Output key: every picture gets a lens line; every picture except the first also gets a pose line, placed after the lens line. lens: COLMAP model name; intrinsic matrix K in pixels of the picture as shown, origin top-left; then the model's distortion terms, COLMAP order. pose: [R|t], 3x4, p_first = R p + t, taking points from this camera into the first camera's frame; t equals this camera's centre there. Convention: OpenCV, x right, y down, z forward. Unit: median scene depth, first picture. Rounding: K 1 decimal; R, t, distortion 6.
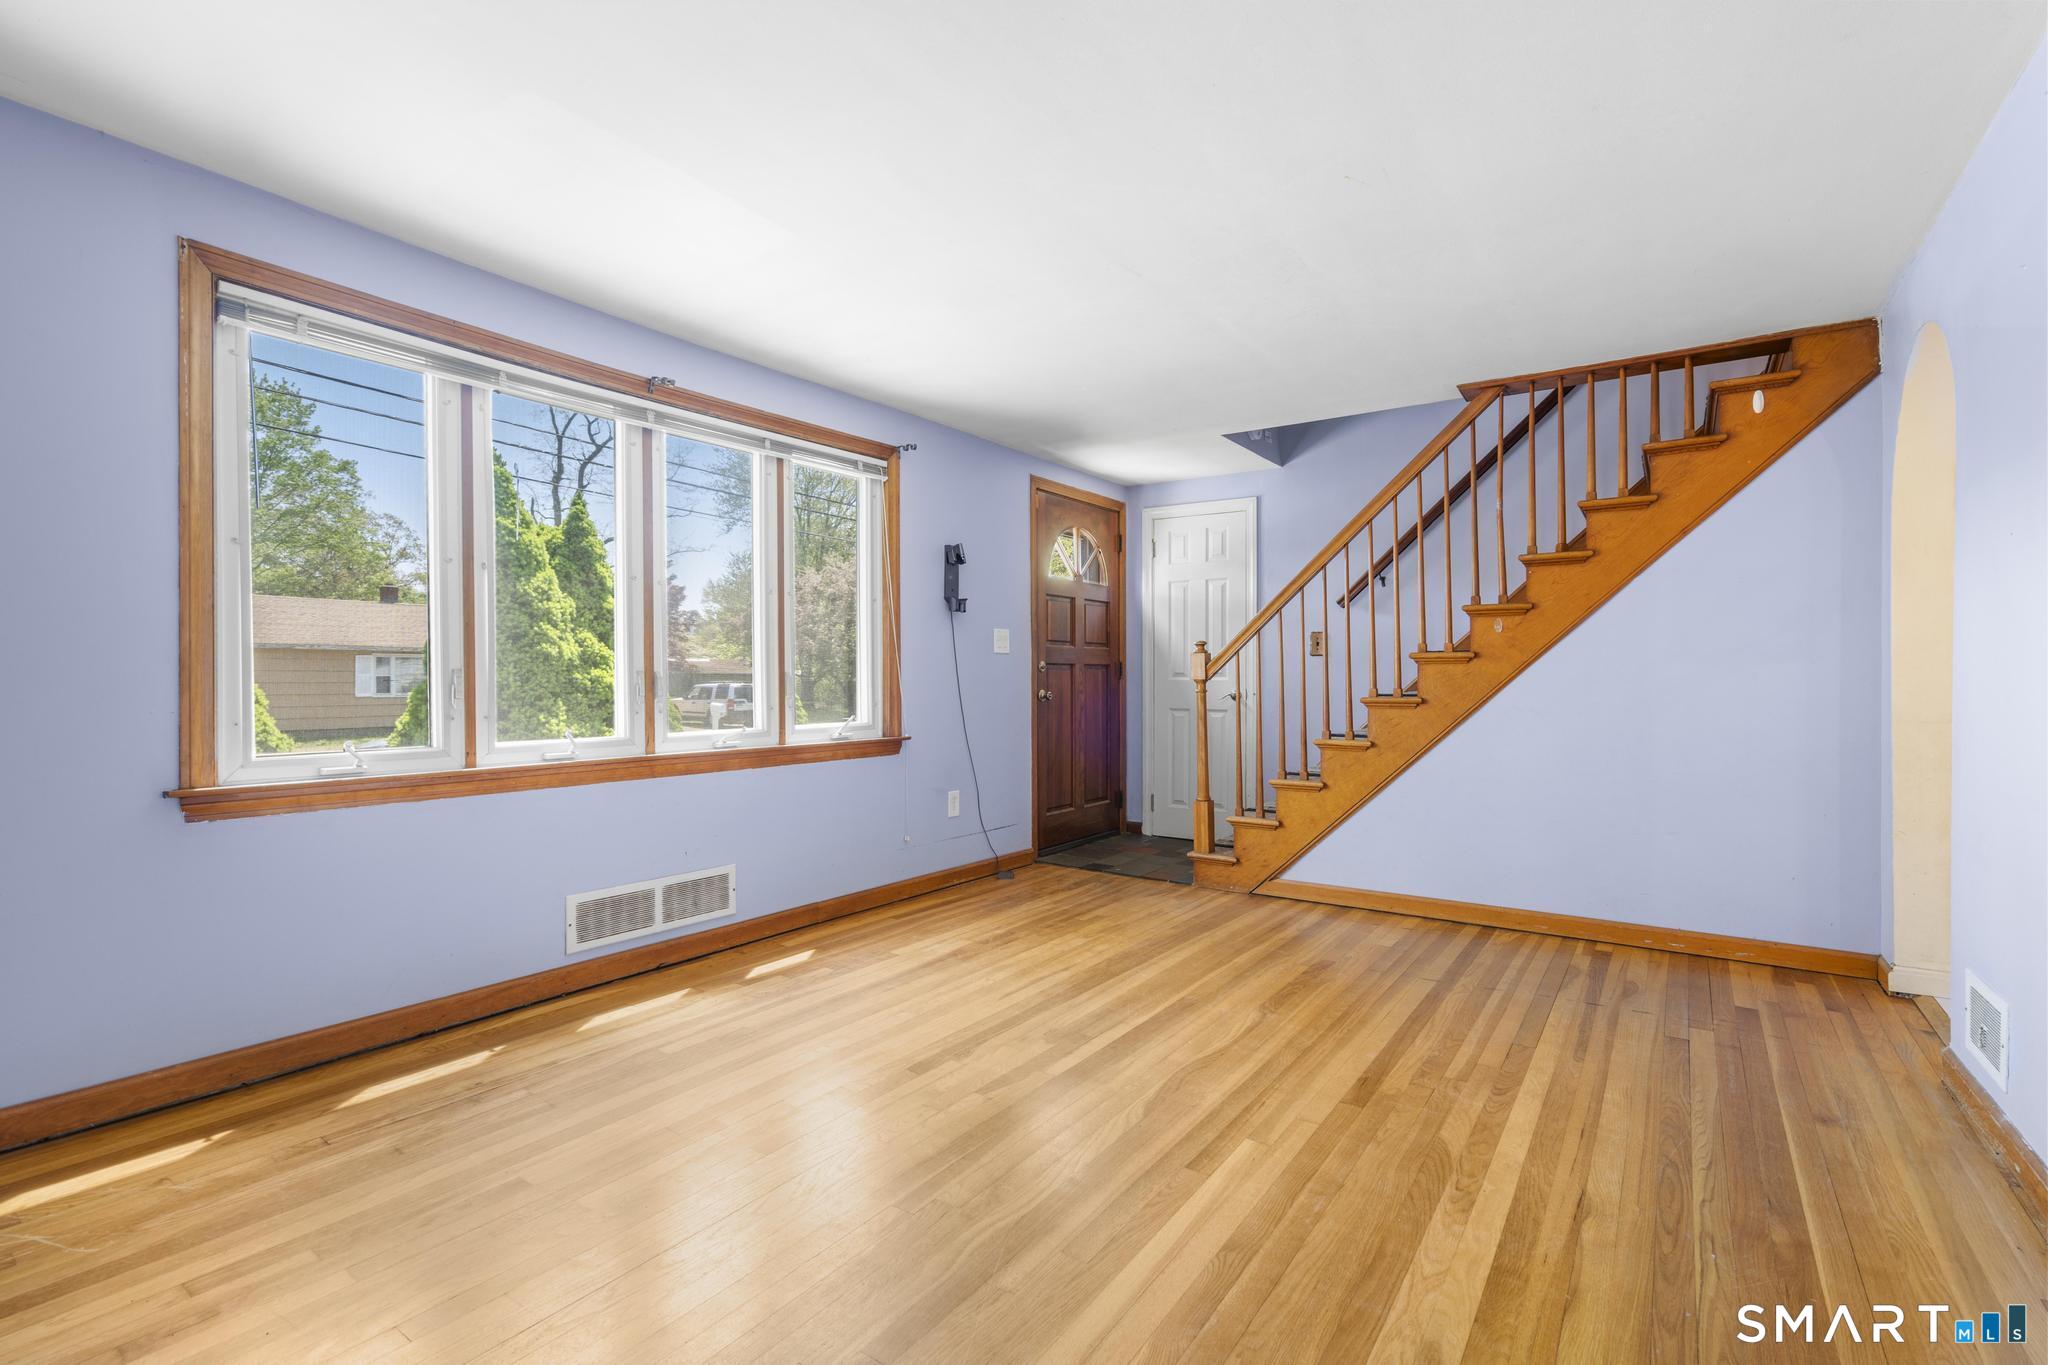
lens RADIAL K [[923.5, 0, 1032.9], [0, 923.5, 690.9], [0, 0, 1]] dist [-0.010207, 0.005395]
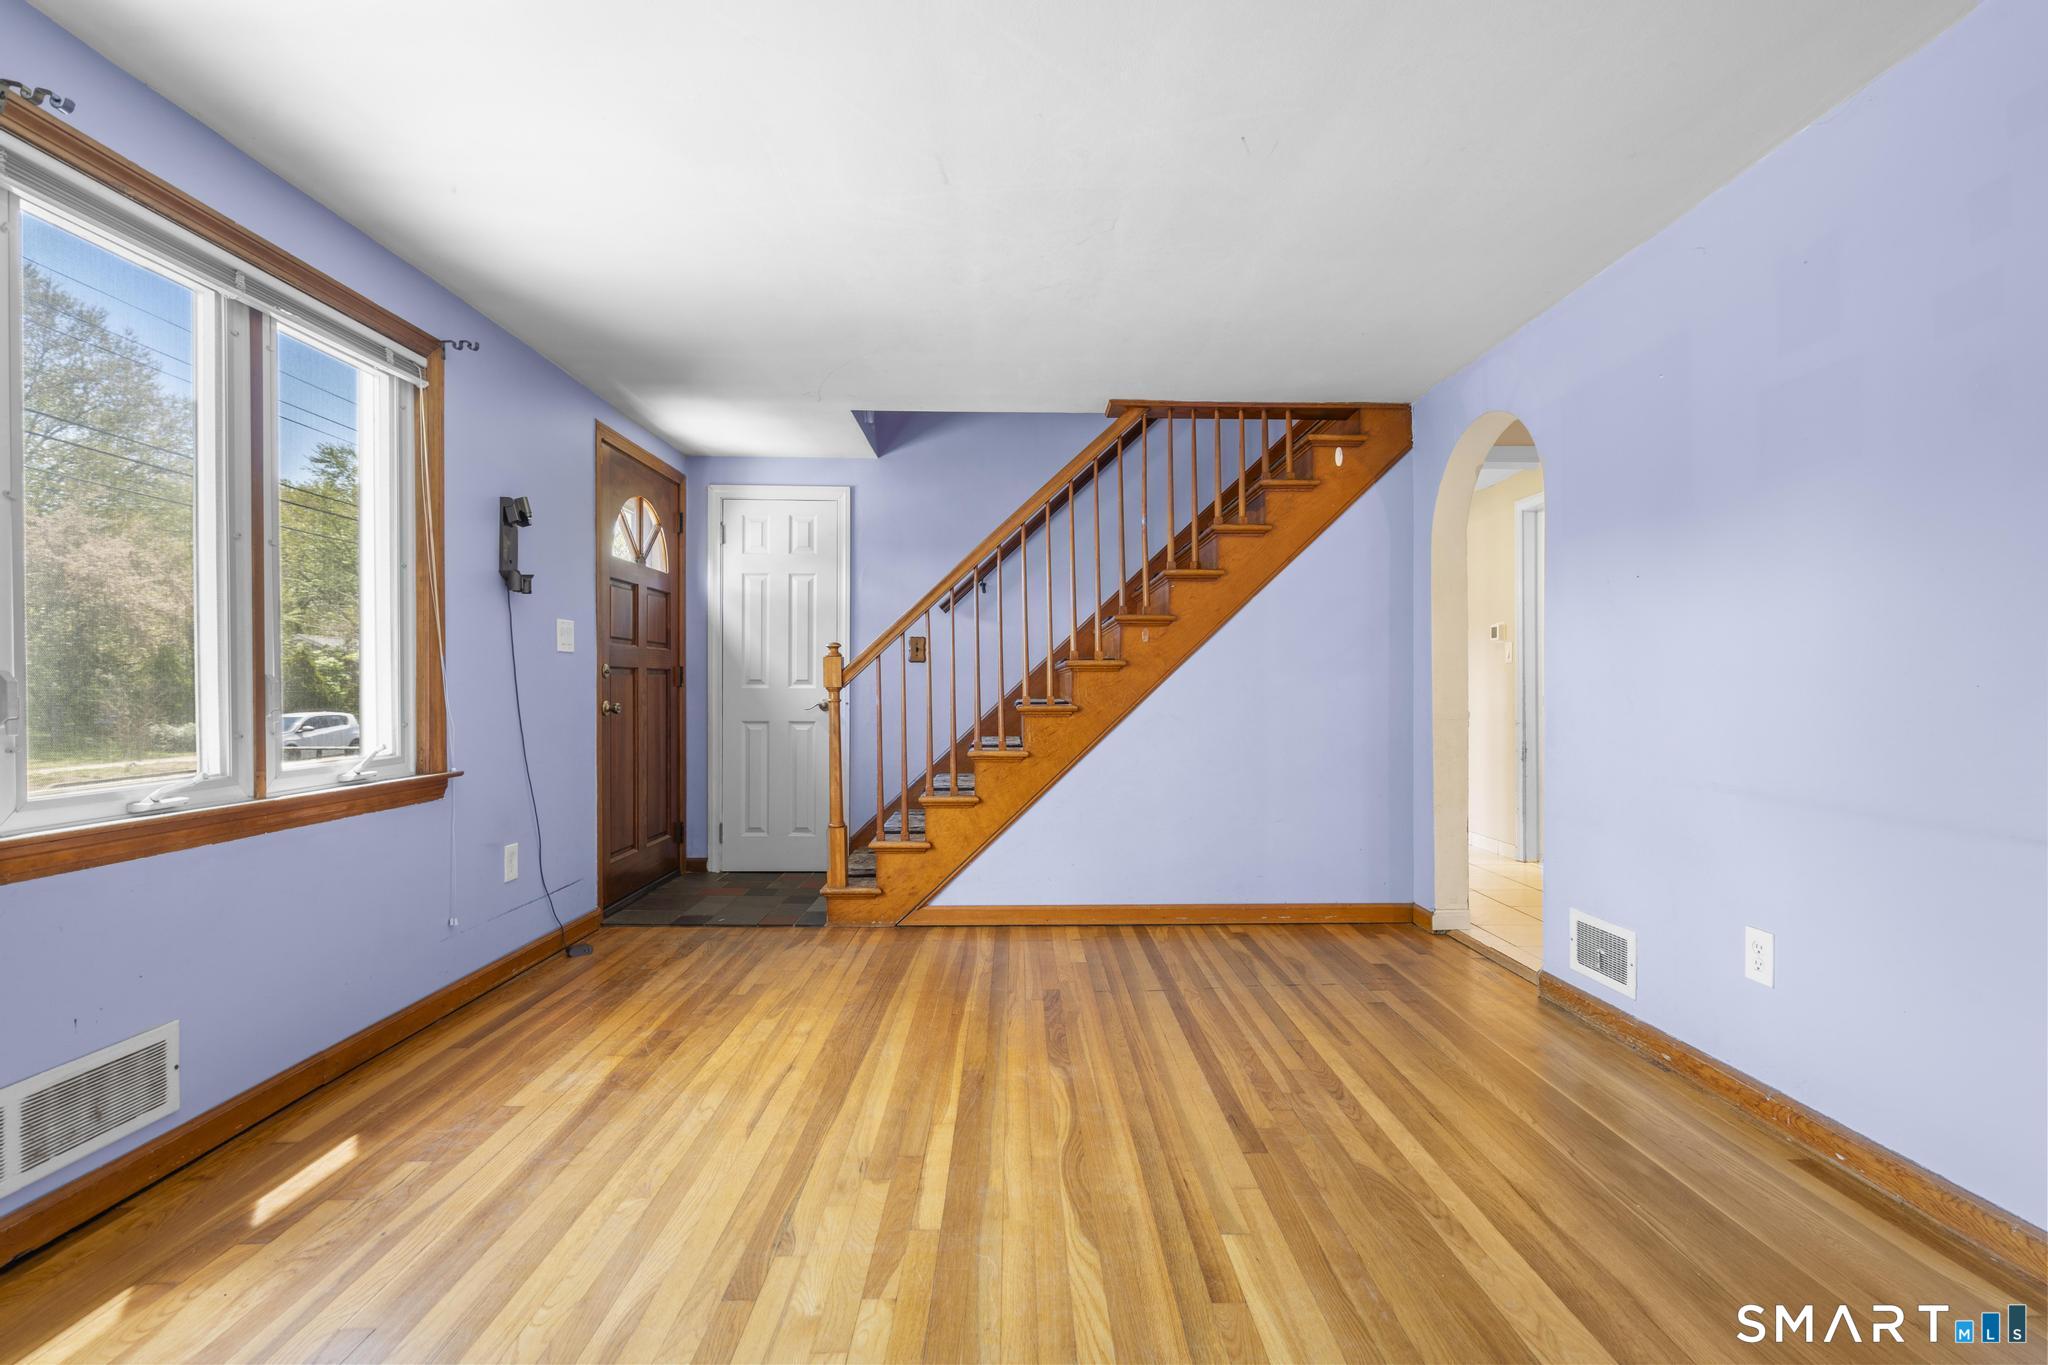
lens RADIAL K [[923.5, 0, 1032.9], [0, 923.5, 690.9], [0, 0, 1]] dist [-0.010207, 0.005395]
pose [[0.805989, -0.002555, 0.591925, -0.248551], [0.007886, 0.999948, -0.006421, -0.002704], [-0.591878, 0.009843, 0.805968, 0.262335]]
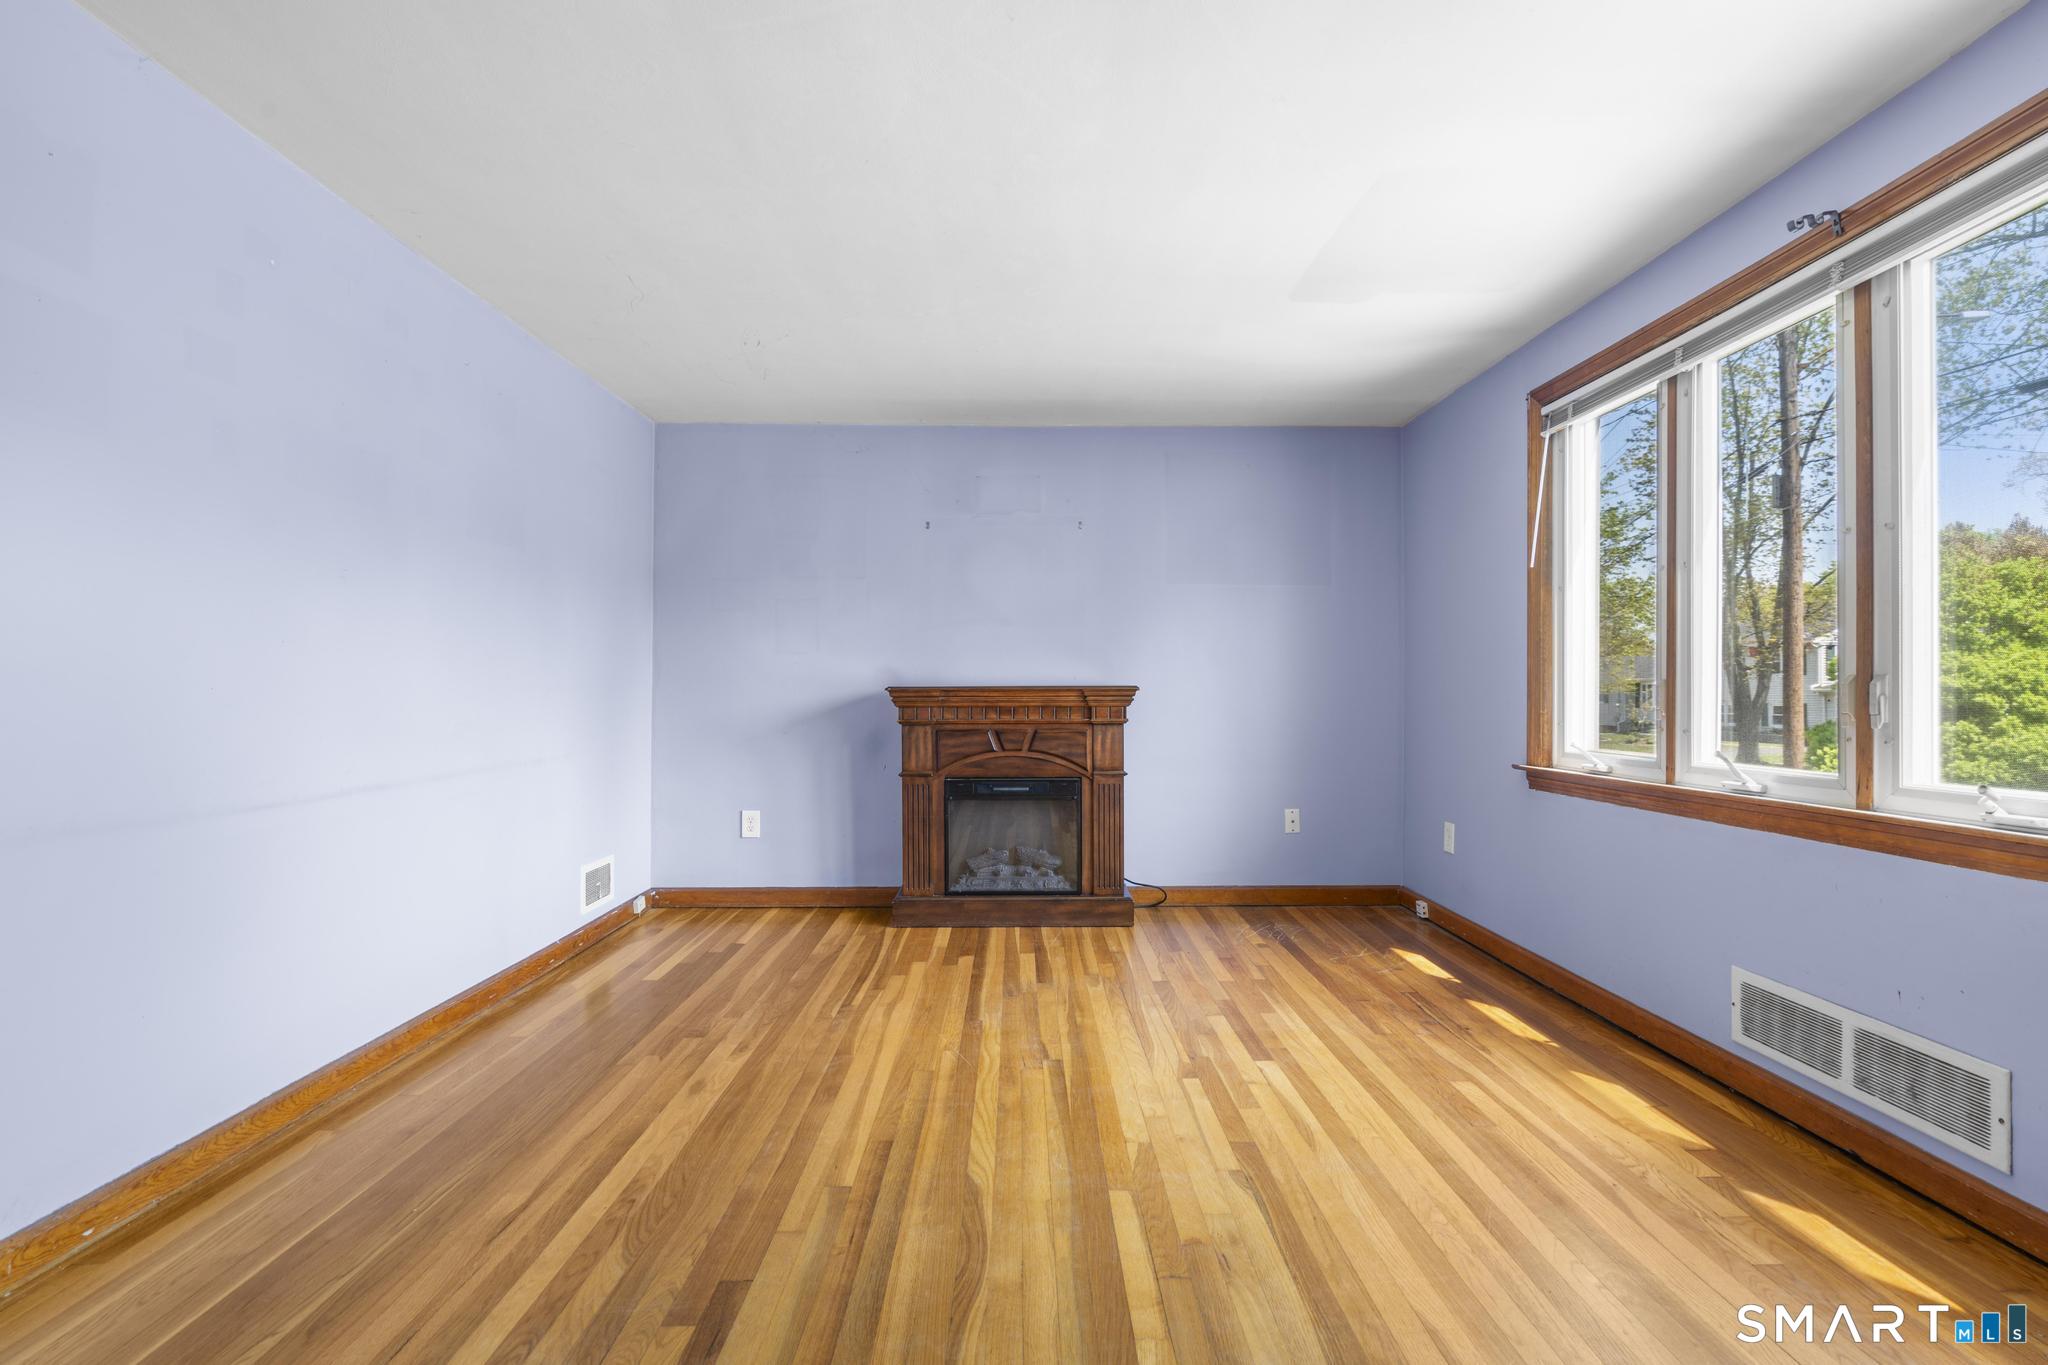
lens RADIAL K [[919.4, 0, 1037.9], [0, 919.4, 679.7], [0, 0, 1]] dist [-0.010487, 0.005332]
pose [[-0.807544, -0.009694, -0.589727, 0.389883], [-0.006530, 0.999951, -0.007495, -0.009636], [0.589771, -0.002202, -0.807568, 1.150217]]
